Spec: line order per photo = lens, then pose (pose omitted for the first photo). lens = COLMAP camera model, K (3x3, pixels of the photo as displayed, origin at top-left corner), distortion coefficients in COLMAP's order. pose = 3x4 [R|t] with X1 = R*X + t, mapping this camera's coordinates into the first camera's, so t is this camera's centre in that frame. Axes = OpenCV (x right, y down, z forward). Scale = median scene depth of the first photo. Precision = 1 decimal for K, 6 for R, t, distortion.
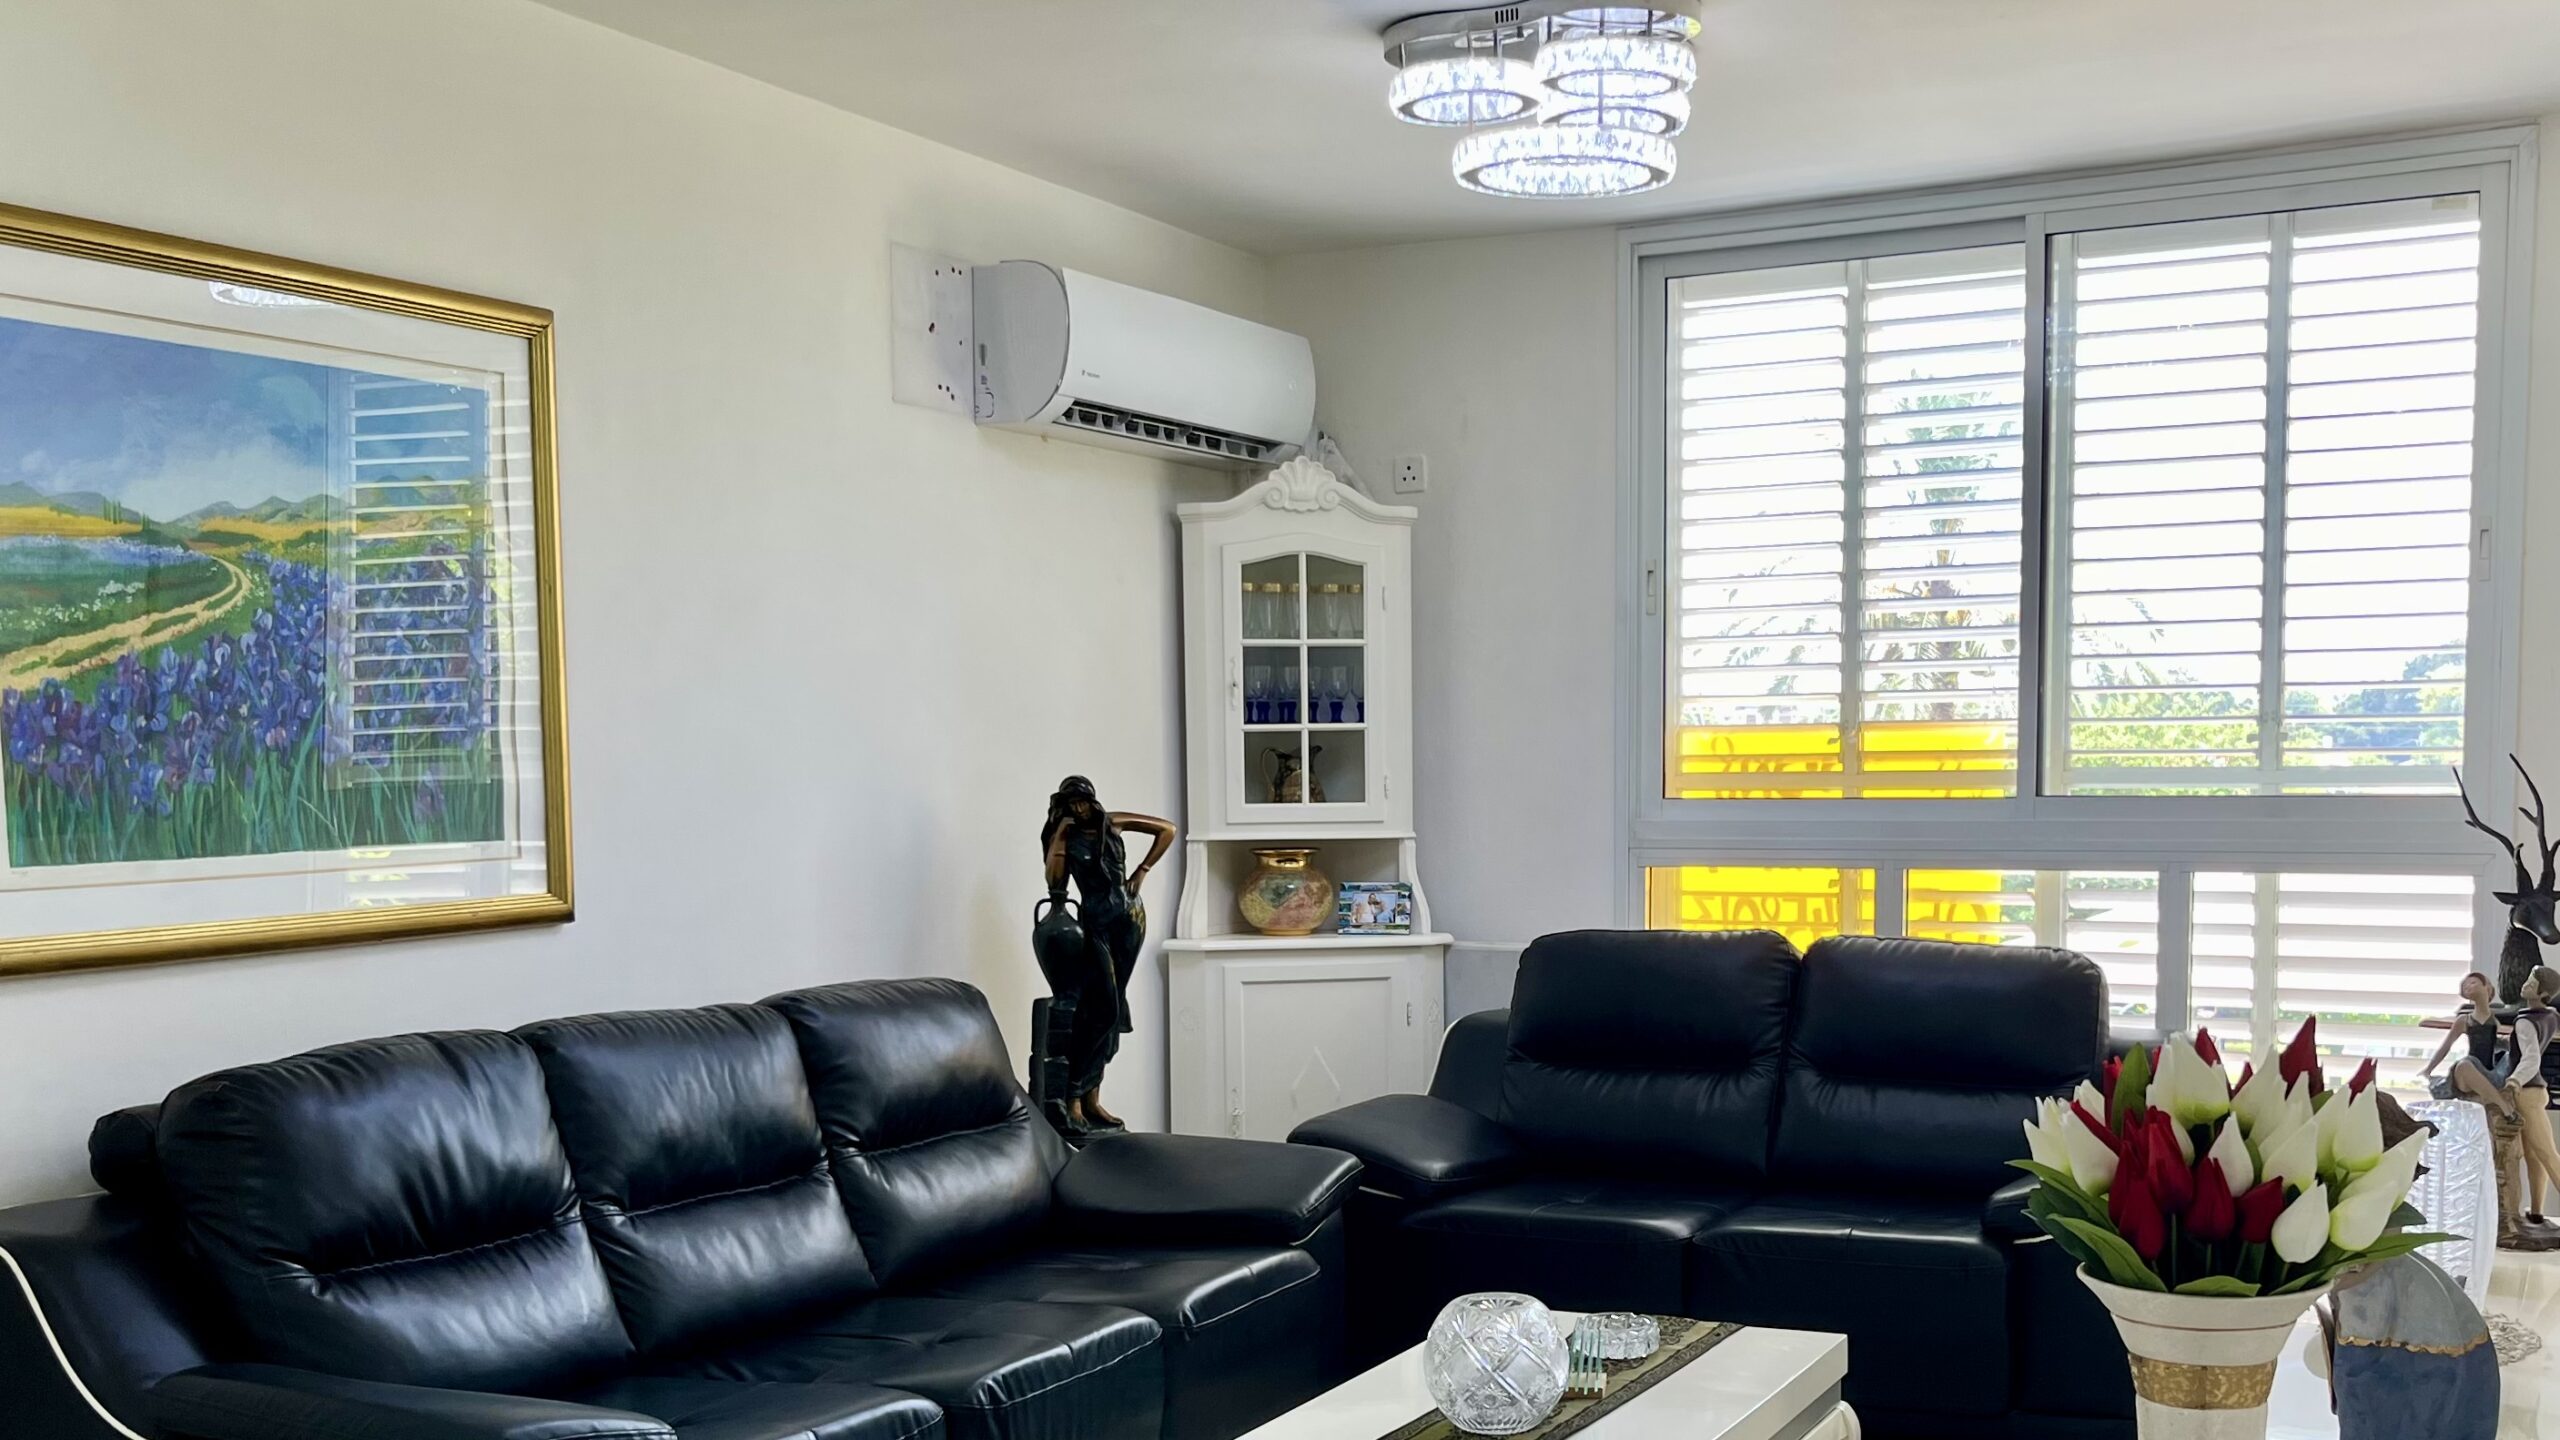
lens RADIAL K [[2805.6, 0, 1409.7], [0, 2805.6, 1017.9], [0, 0, 1]] dist [0.013707, -0.046181]
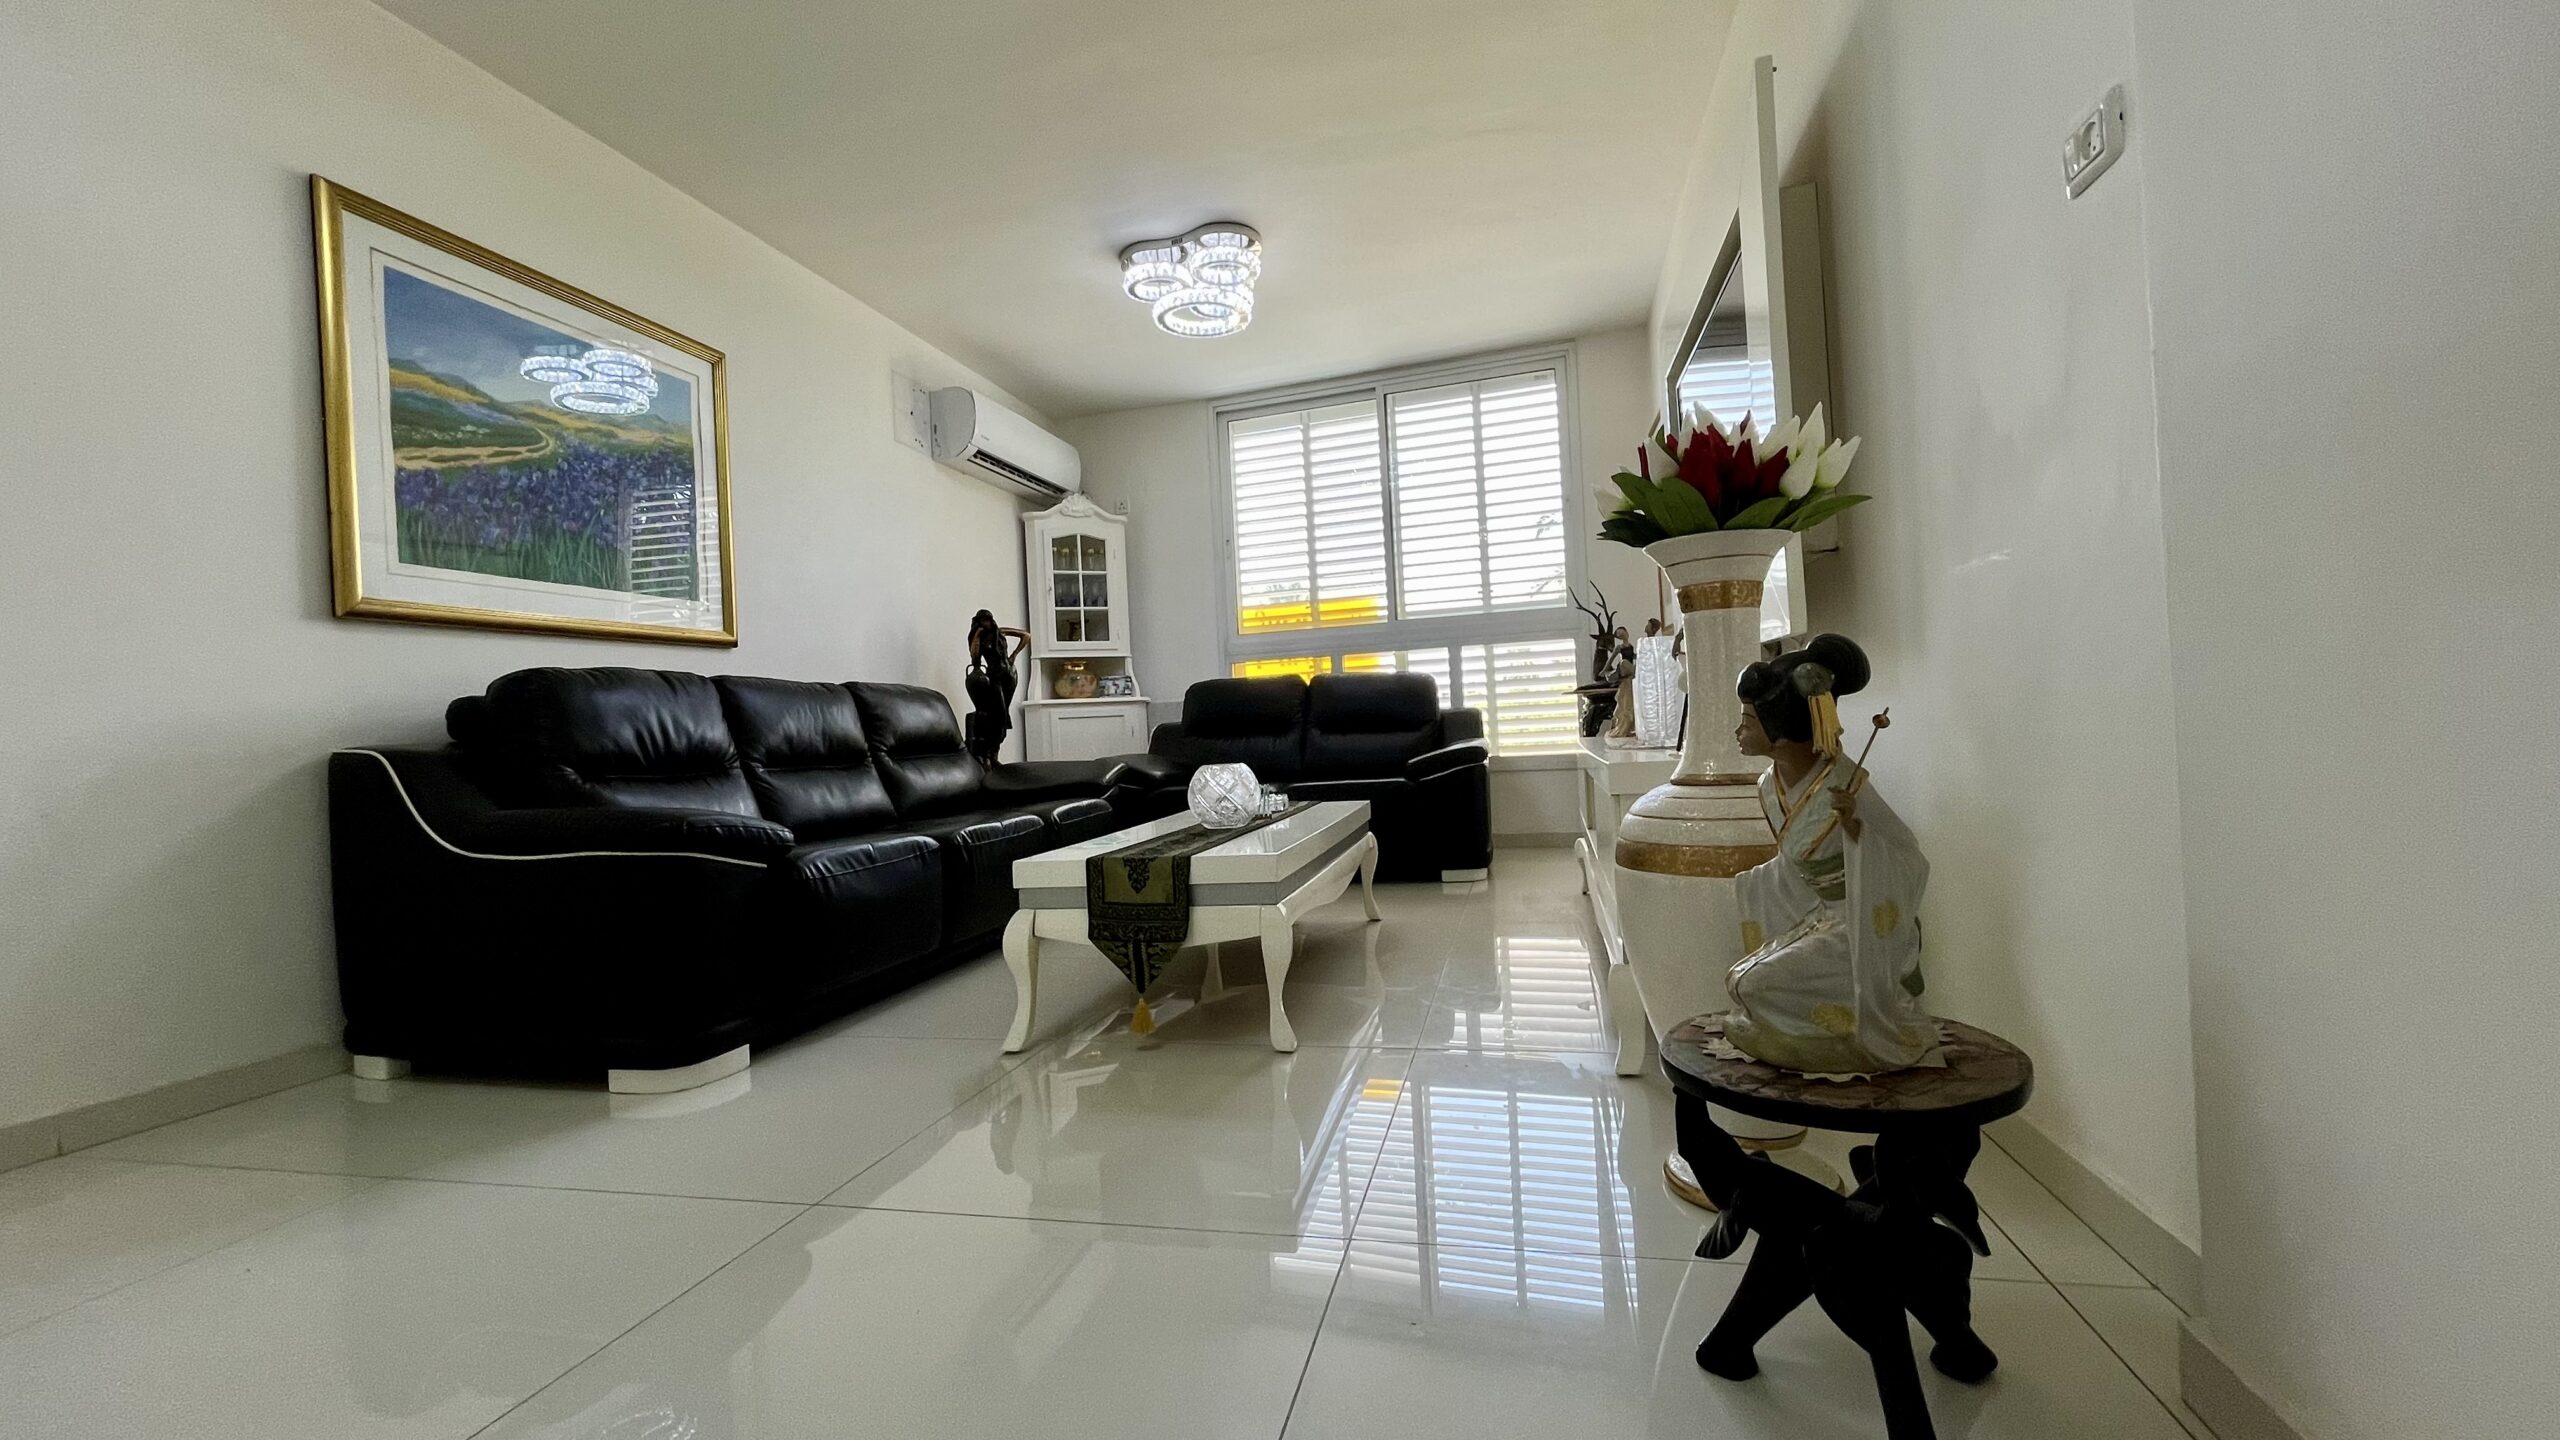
lens RADIAL K [[1040.5, 0, 1298.4], [0, 1040.5, 720.4], [0, 0, 1]] dist [-0.013971, -0.000142]
pose [[0.979068, -0.039235, 0.199717, -0.041898], [0.060558, 0.992960, -0.101804, 0.095467], [-0.194316, 0.111768, 0.974551, 0.158346]]
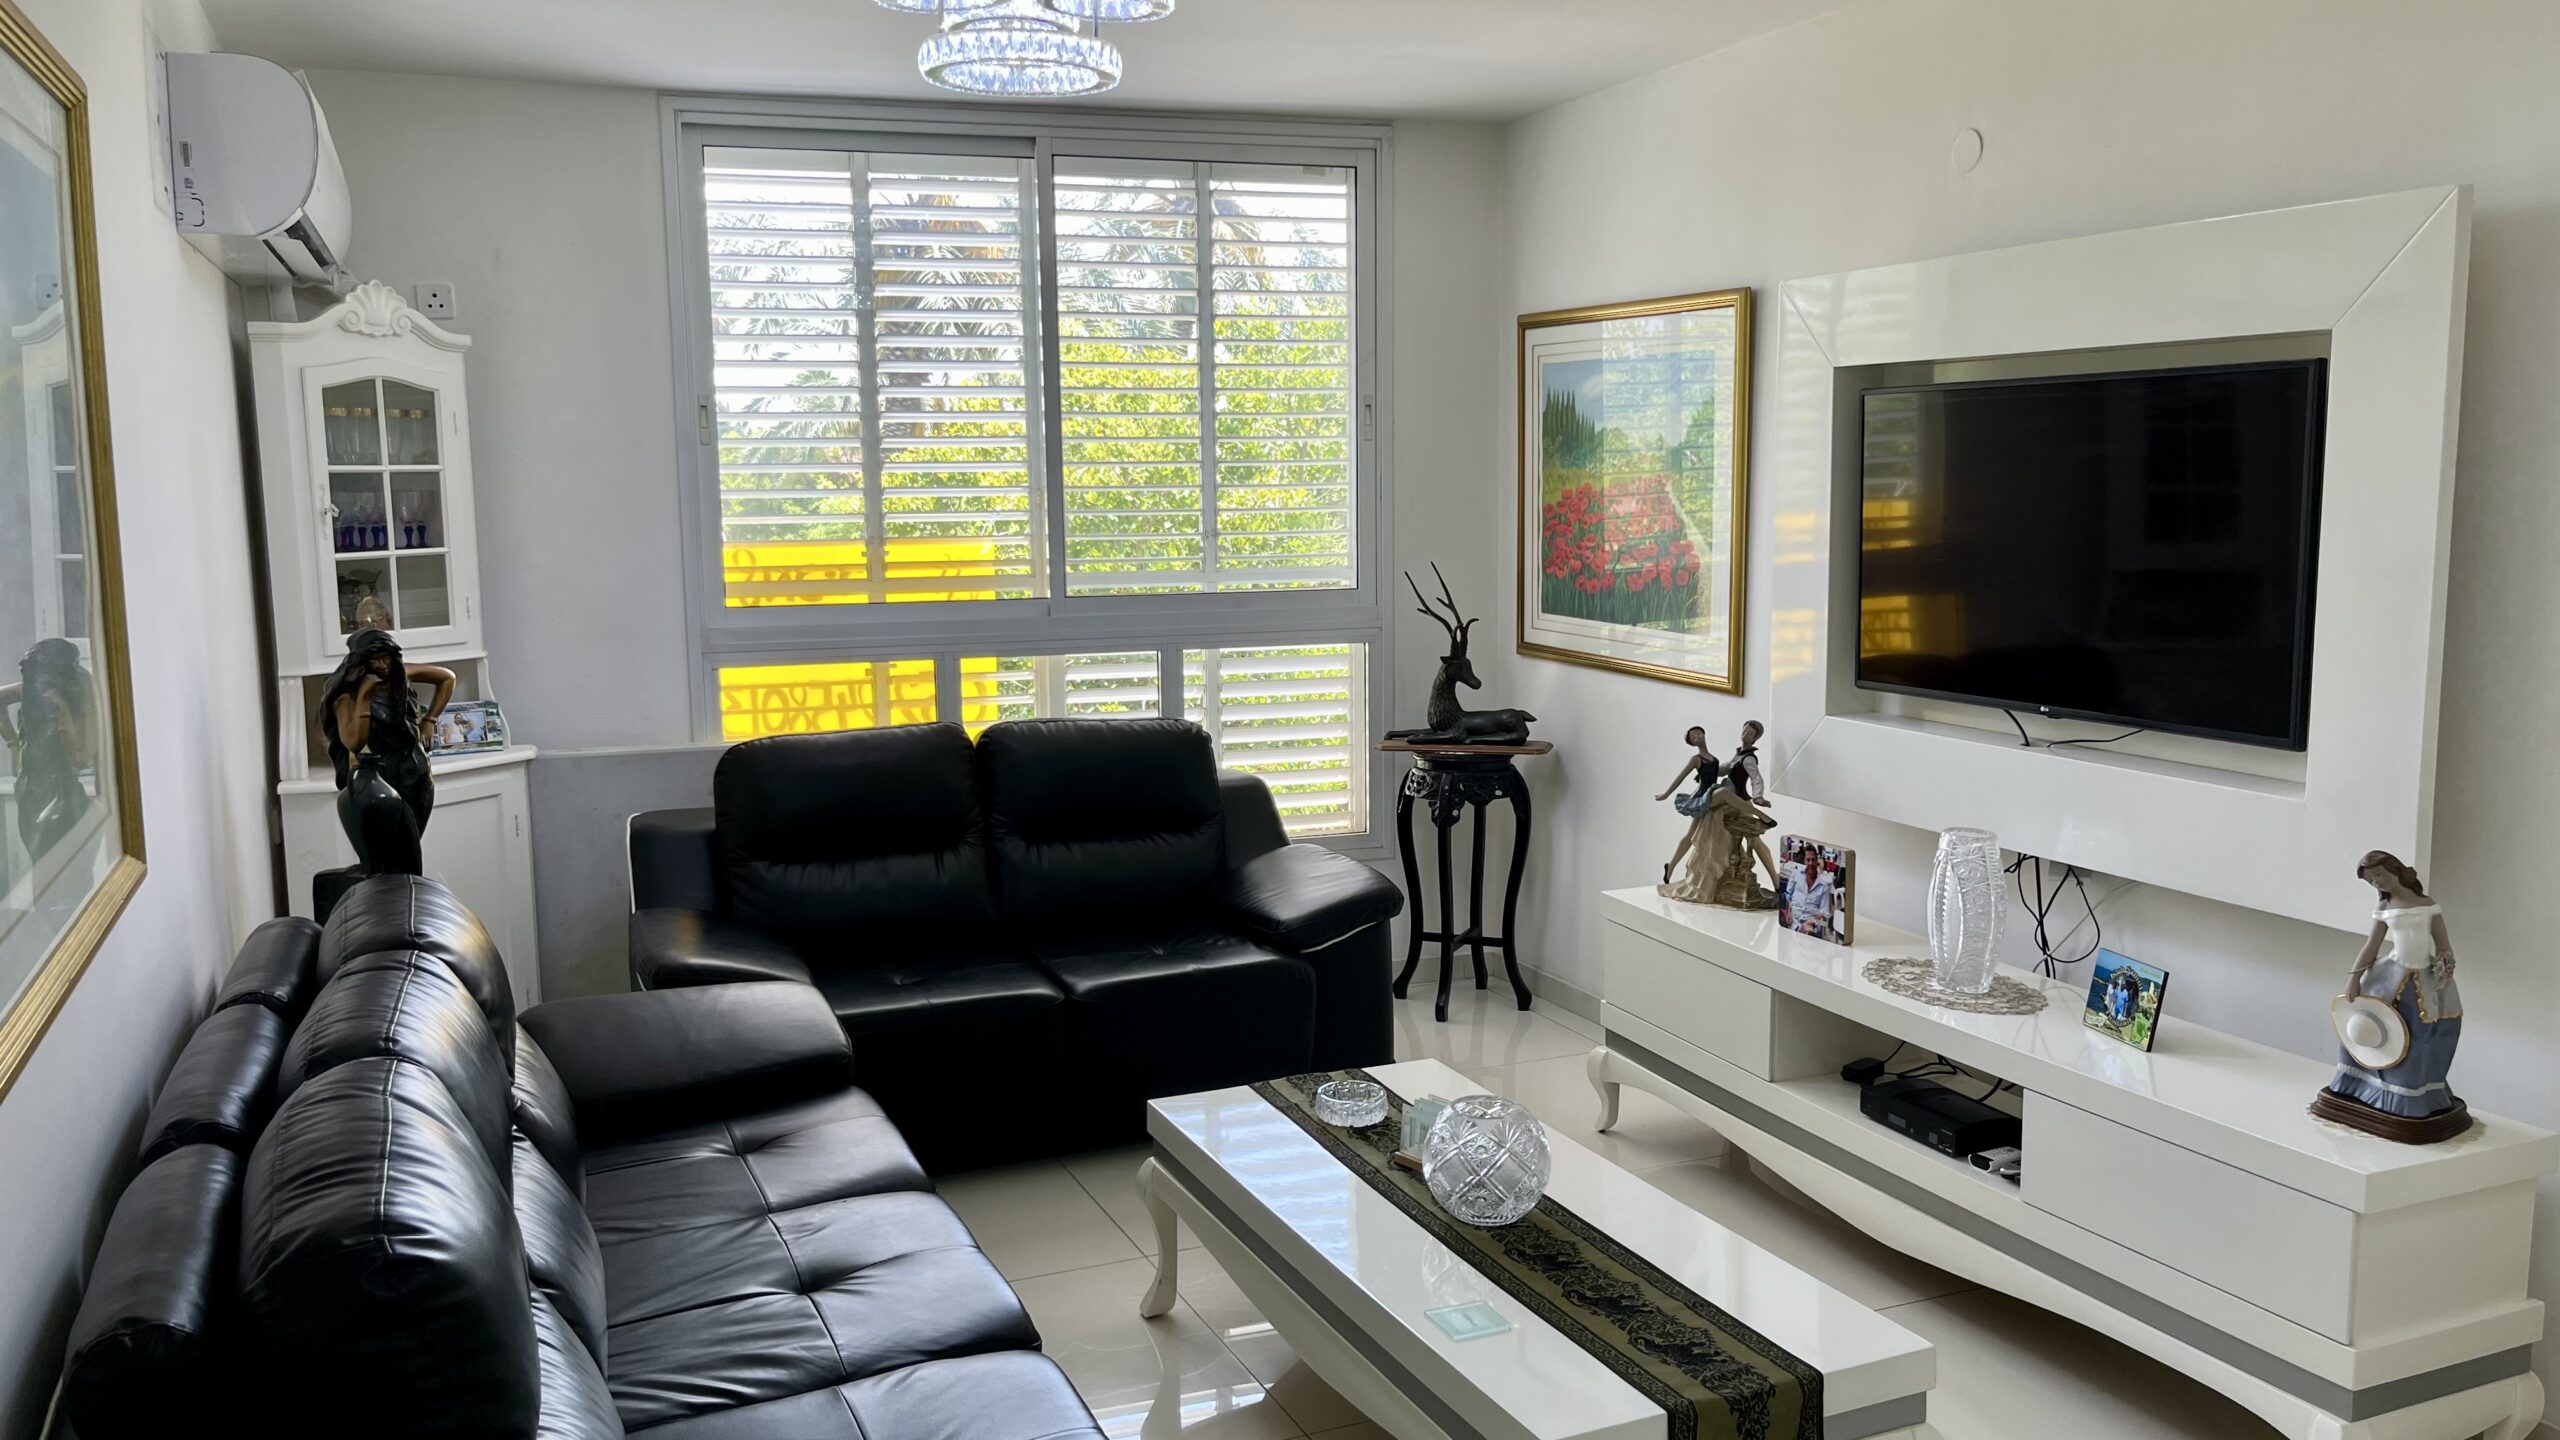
lens RADIAL K [[1971.8, 0, 1280.0], [0, 1971.8, 720.0], [0, 0, 1]] dist [0.069879, -0.132029]
pose [[0.676250, -0.091499, 0.730968, -0.386144], [0.072990, 0.995696, 0.057110, -0.069654], [-0.733048, 0.014733, 0.680018, 0.324997]]
